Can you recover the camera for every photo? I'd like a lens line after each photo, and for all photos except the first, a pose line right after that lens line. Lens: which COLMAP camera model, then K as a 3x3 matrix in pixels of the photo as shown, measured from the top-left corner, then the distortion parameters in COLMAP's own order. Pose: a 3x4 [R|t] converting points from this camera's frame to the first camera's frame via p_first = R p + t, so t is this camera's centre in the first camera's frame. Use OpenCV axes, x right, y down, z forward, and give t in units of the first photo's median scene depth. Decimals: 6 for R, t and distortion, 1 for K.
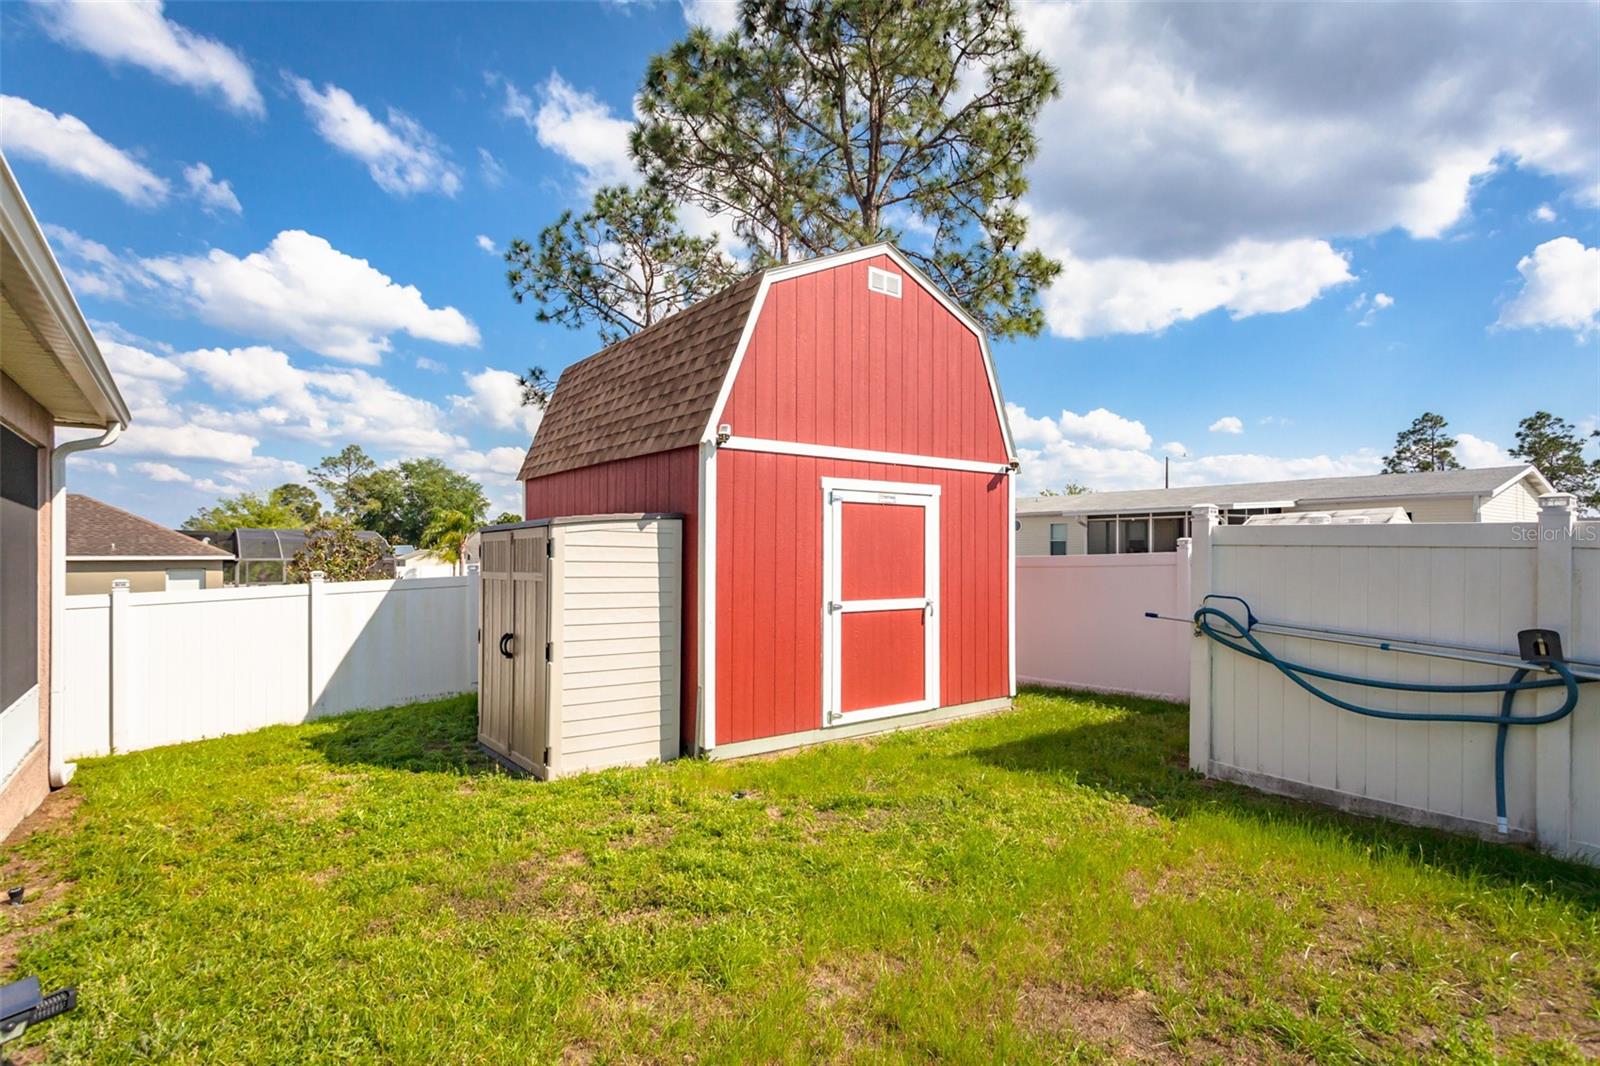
lens RADIAL K [[769.2, 0, 806.2], [0, 769.2, 547.6], [0, 0, 1]] dist [0.000597, 0.000590]
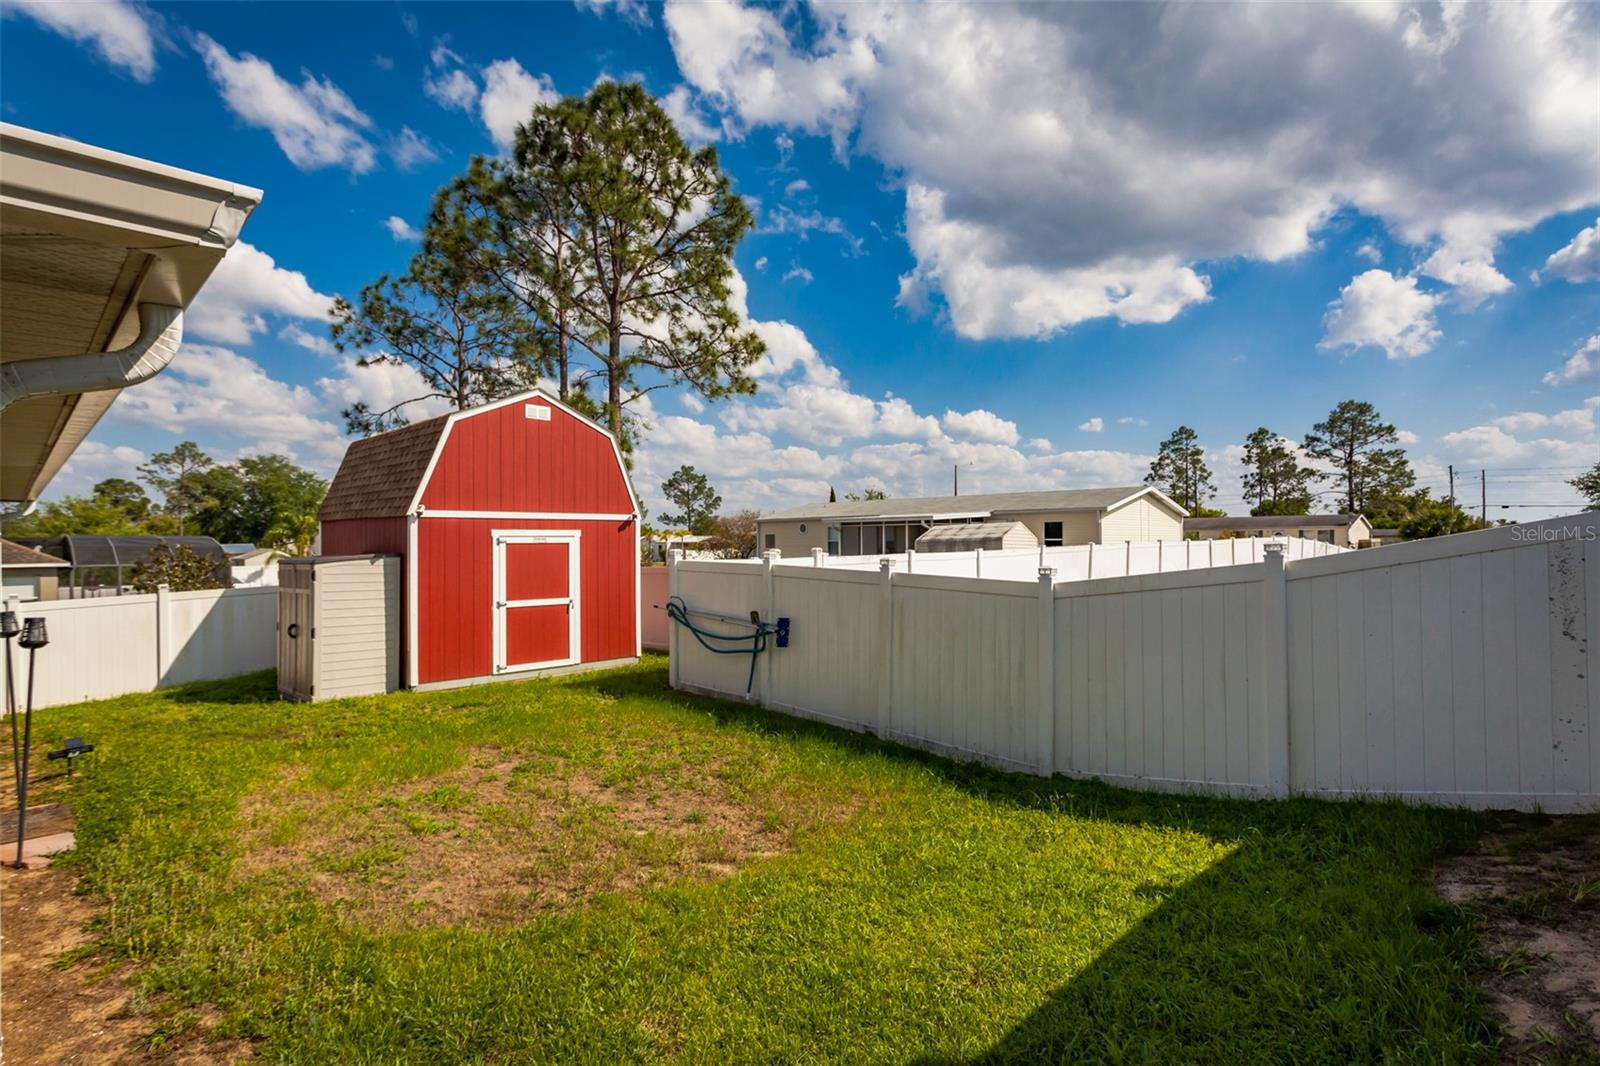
lens RADIAL K [[762.8, 0, 801.9], [0, 762.8, 539.4], [0, 0, 1]] dist [-0.000024, 0.000748]
pose [[0.989309, -0.006368, 0.145692, 0.409280], [0.005892, 0.999976, 0.003693, -0.064487], [-0.145712, -0.002795, 0.989323, -0.710189]]
